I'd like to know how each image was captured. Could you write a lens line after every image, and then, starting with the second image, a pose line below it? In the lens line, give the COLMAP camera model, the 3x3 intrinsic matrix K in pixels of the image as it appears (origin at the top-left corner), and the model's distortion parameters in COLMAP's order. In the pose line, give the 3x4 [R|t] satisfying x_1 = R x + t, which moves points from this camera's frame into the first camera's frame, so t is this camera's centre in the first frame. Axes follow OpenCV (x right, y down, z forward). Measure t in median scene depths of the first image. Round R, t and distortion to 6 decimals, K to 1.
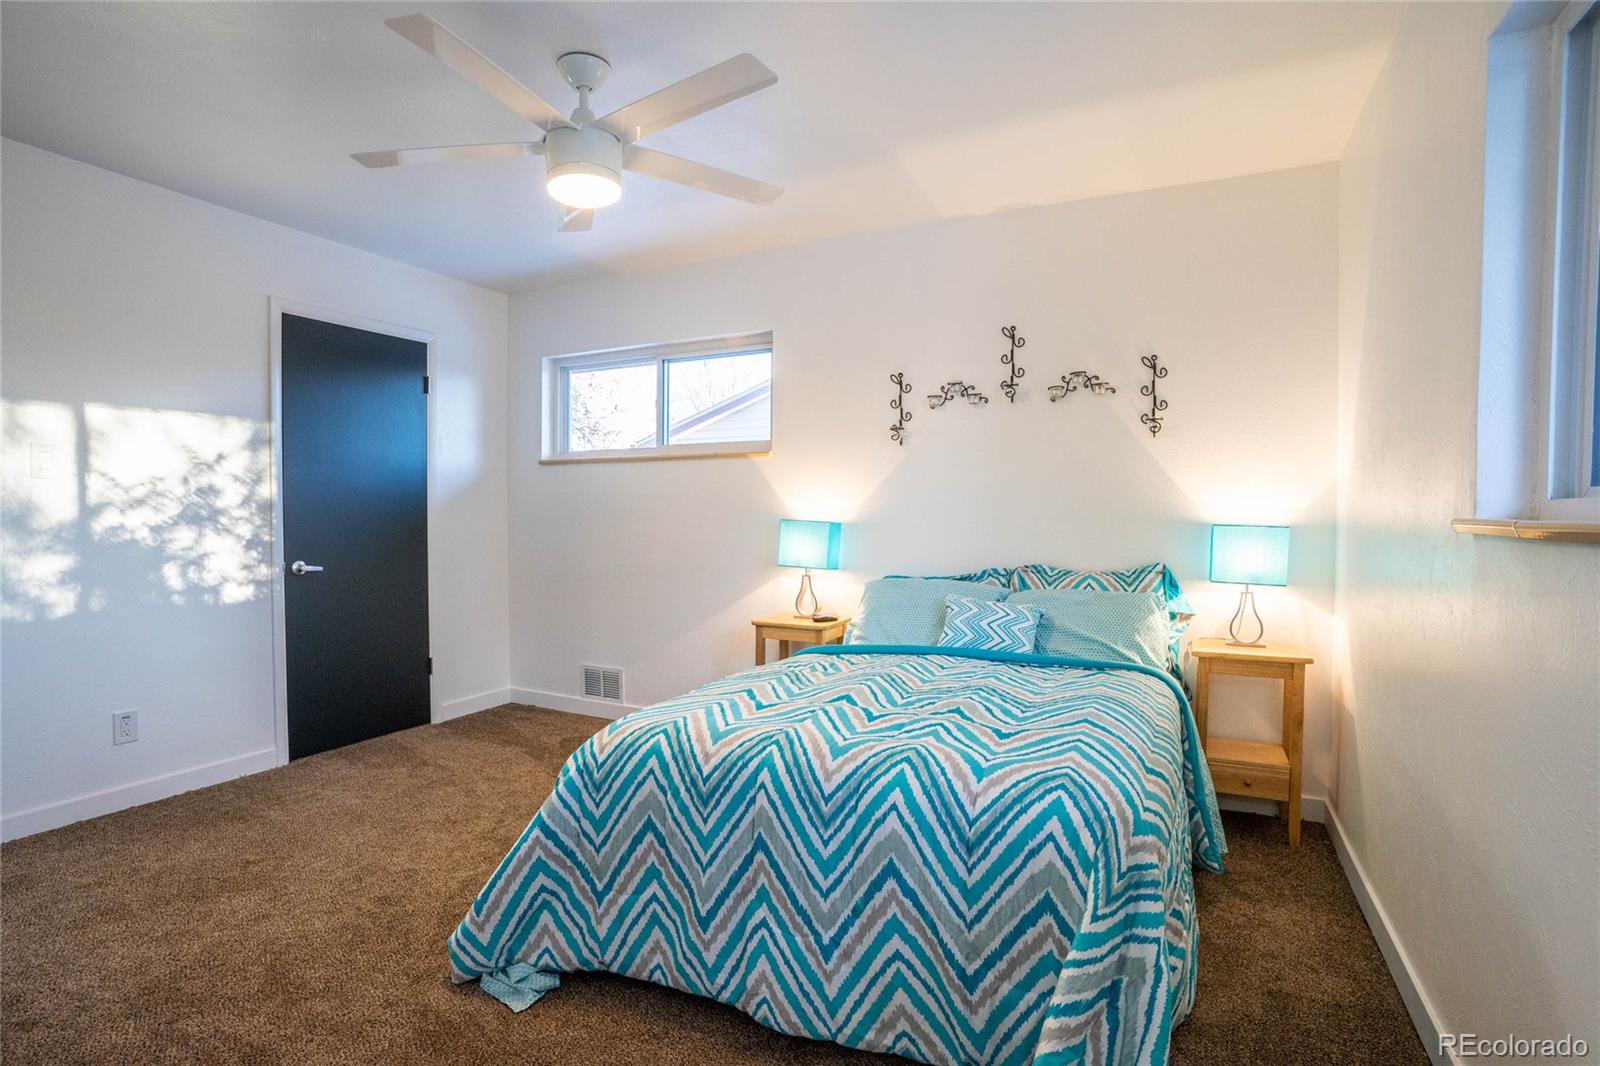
lens RADIAL K [[806.5, 0, 800.0], [0, 806.5, 533.0], [0, 0, 1]] dist [-0.083827, 0.000146]
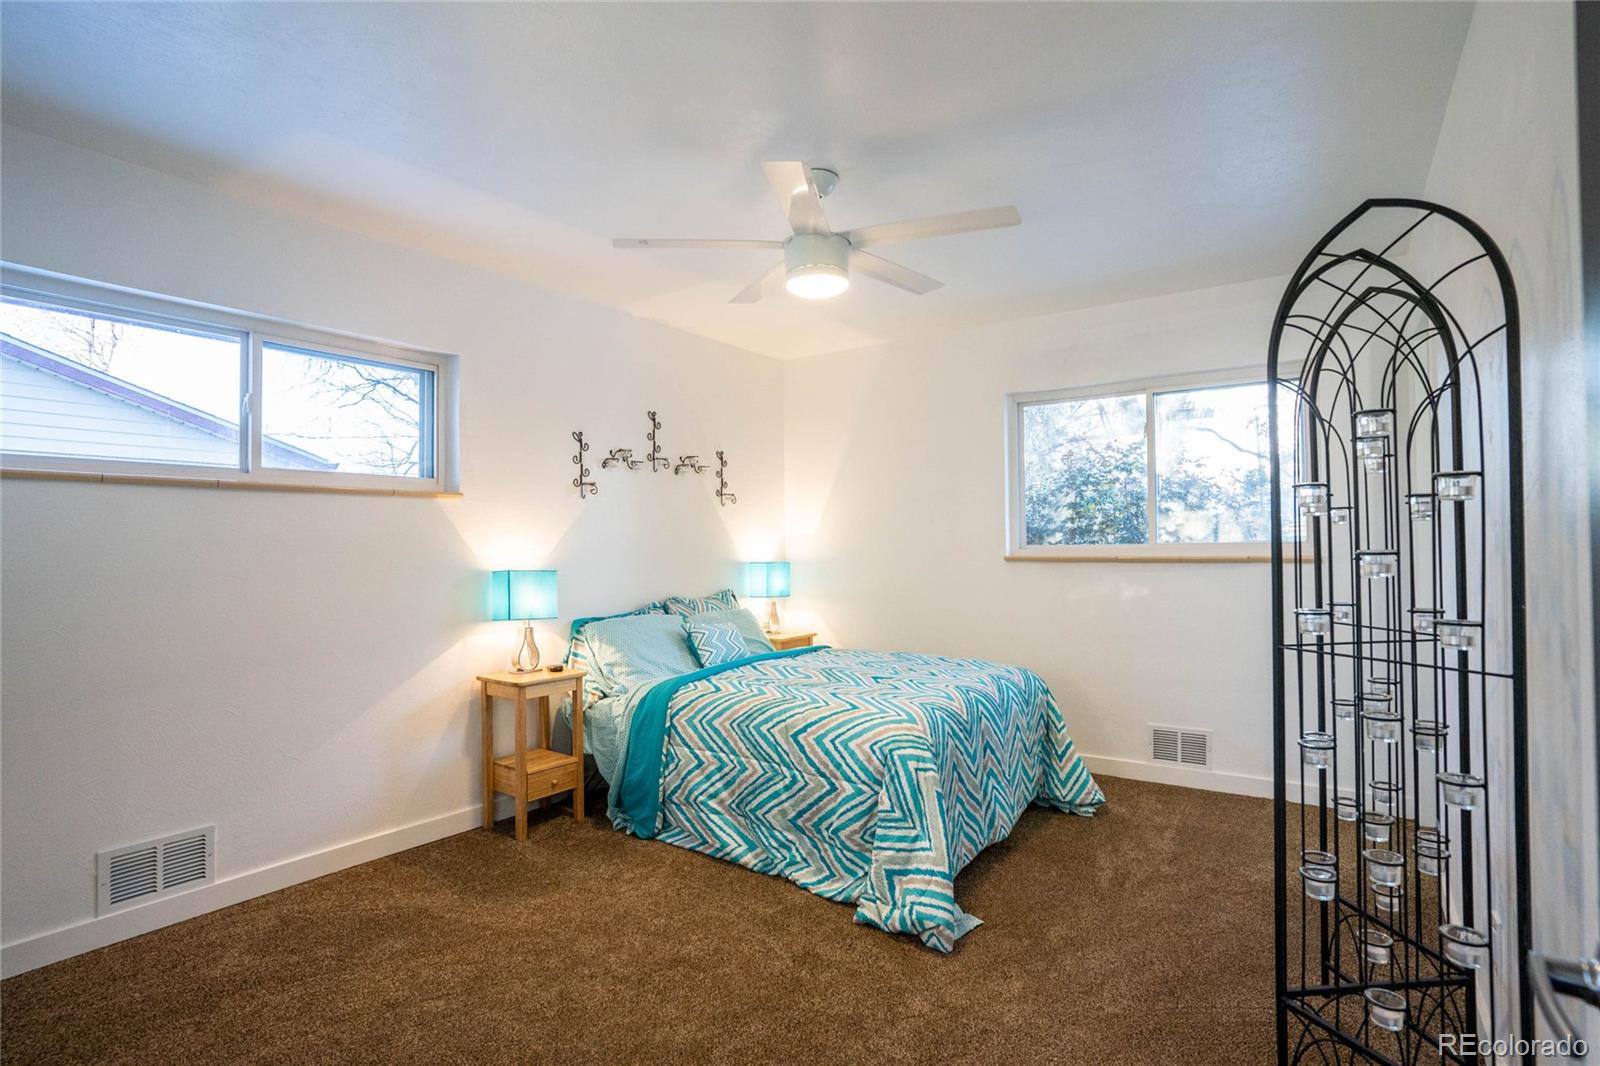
lens RADIAL K [[816.8, 0, 800.0], [0, 816.8, 533.0], [0, 0, 1]] dist [-0.016472, 0.000749]
pose [[0.141731, 0.013079, 0.989819, -0.956360], [0.037804, 0.999112, -0.018615, -0.030649], [-0.989183, 0.040058, 0.141111, 0.568210]]
